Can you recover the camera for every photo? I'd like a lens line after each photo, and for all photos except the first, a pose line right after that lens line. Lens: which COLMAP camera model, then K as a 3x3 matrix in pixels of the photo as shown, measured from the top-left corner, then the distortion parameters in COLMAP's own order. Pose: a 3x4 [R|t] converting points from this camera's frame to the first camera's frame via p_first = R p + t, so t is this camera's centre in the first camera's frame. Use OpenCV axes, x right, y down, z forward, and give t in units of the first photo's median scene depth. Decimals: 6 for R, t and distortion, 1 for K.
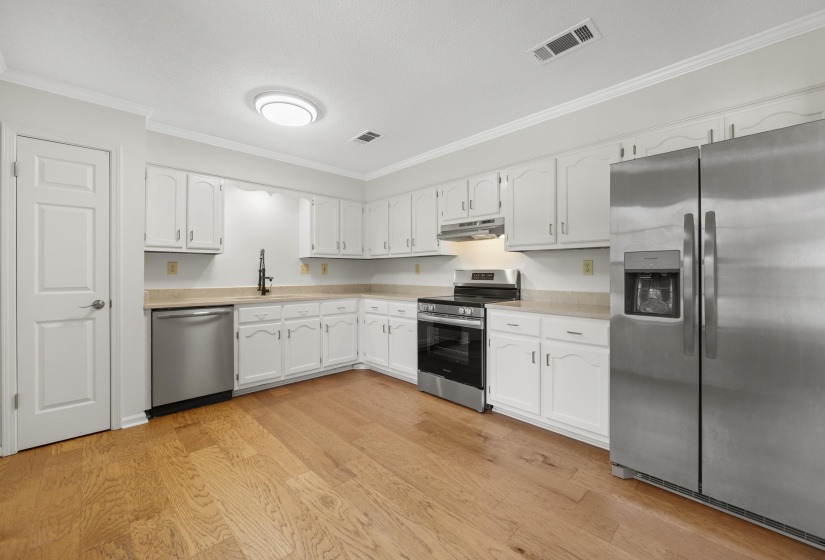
lens RADIAL K [[335.8, 0, 408.0], [0, 335.8, 271.1], [0, 0, 1]] dist [-0.008870, 0.001475]
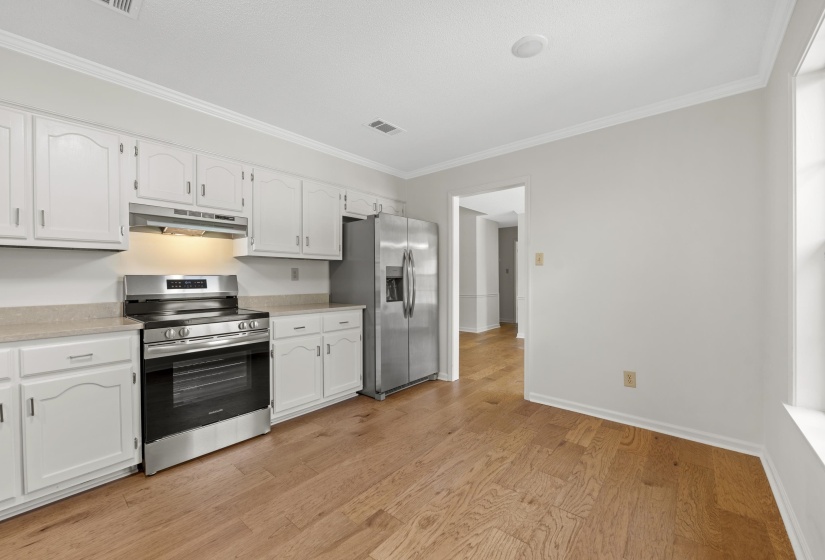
lens RADIAL K [[335.8, 0, 412.3], [0, 335.8, 277.3], [0, 0, 1]] dist [-0.008870, 0.001475]
pose [[-0.112196, 0.001888, 0.993684, -0.619329], [-0.000108, 0.999998, -0.001912, 0.002085], [-0.993686, -0.000321, -0.112196, 0.607490]]
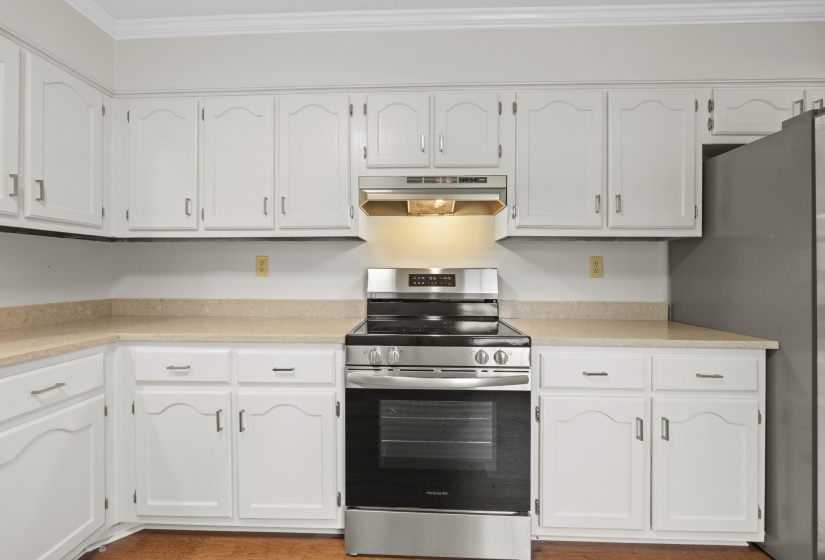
lens RADIAL K [[335.8, 0, 407.0], [0, 335.8, 270.9], [0, 0, 1]] dist [-0.008870, 0.001475]
pose [[0.711712, 0.005950, 0.702446, -0.211387], [-0.006580, 0.999977, -0.001804, 0.001860], [-0.702440, -0.003339, 0.711735, 0.662679]]
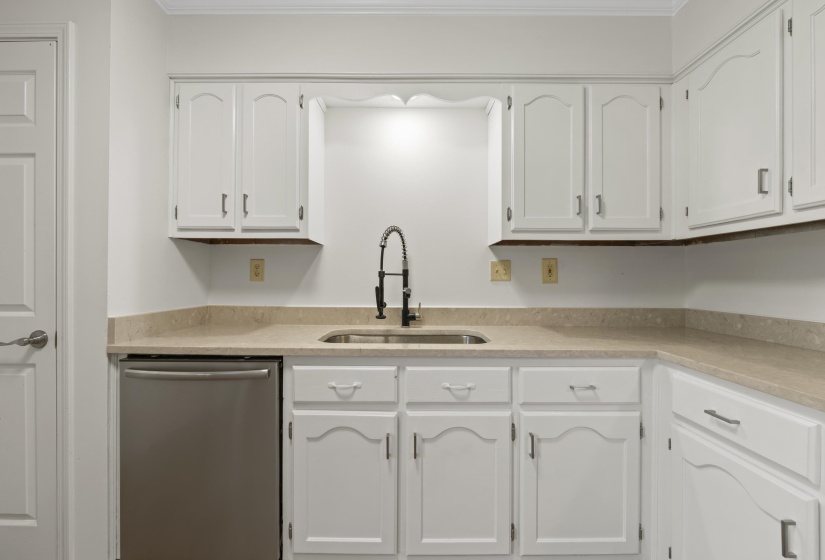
lens RADIAL K [[335.8, 0, 412.4], [0, 335.8, 279.4], [0, 0, 1]] dist [-0.008870, 0.001475]
pose [[0.728268, 0.005759, -0.685268, -0.114704], [0.000462, 0.999960, 0.008895, 0.002313], [0.685292, -0.006794, 0.728237, 0.771915]]
